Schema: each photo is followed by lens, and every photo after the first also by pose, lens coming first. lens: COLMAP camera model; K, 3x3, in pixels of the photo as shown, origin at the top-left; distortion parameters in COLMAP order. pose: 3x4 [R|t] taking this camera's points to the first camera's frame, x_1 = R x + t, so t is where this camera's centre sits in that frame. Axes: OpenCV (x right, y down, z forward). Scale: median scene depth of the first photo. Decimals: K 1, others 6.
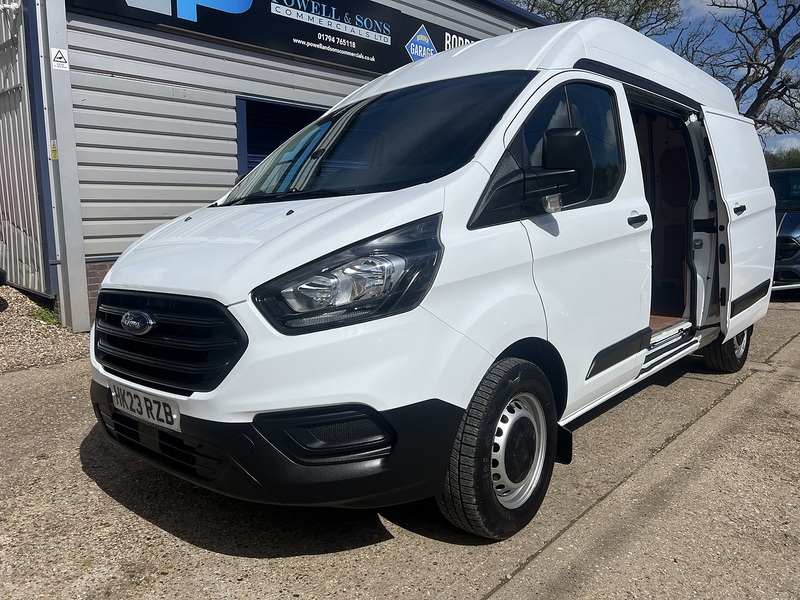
lens RADIAL K [[603.4, 0, 393.2], [0, 603.4, 298.9], [0, 0, 1]] dist [0.048296, -0.052887]
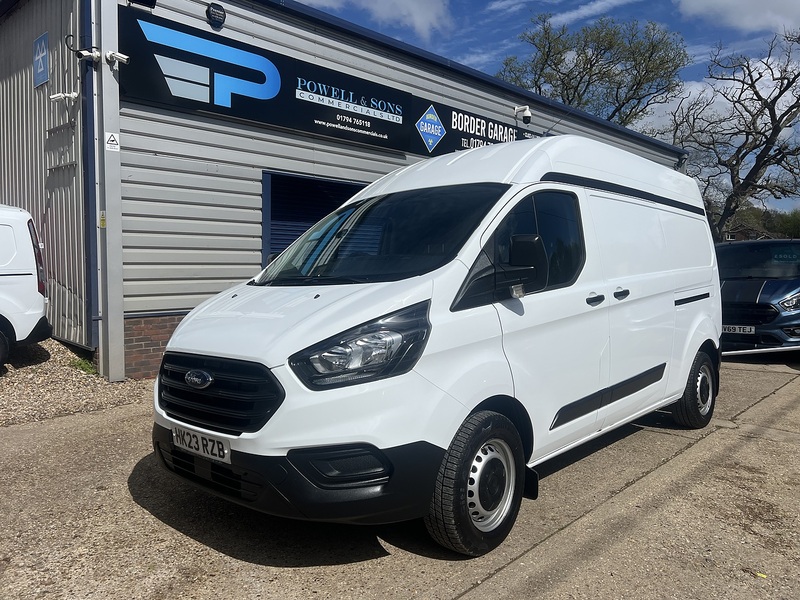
lens RADIAL K [[603.4, 0, 397.3], [0, 603.4, 303.3], [0, 0, 1]] dist [0.048296, -0.052887]
pose [[0.999813, 0.015351, -0.011765, 0.015819], [-0.016218, 0.996854, -0.077580, -0.021429], [0.010537, 0.077757, 0.996917, -0.233808]]
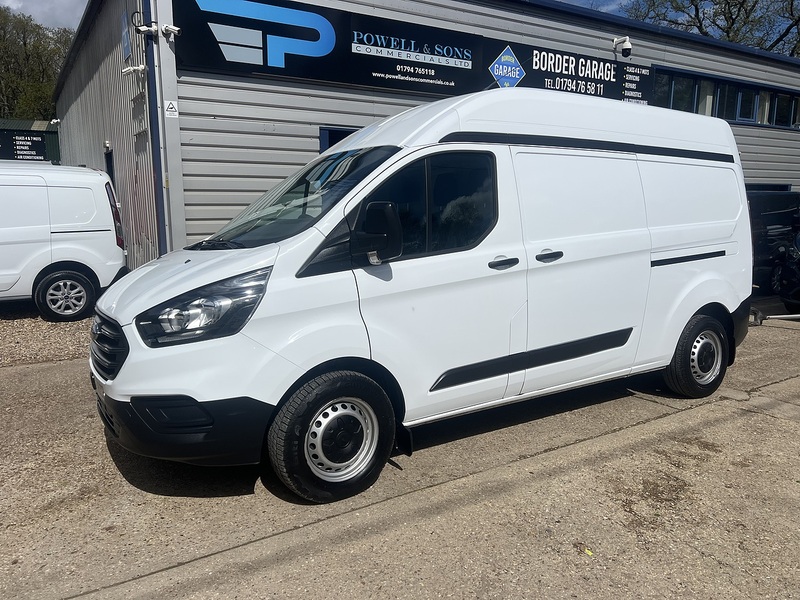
lens RADIAL K [[603.4, 0, 401.7], [0, 603.4, 300.0], [0, 0, 1]] dist [0.048296, -0.052887]
pose [[0.966788, 0.040599, -0.252333, 0.524698], [-0.038459, 0.999170, 0.013409, -0.067057], [0.252668, -0.003259, 0.967547, -0.214270]]
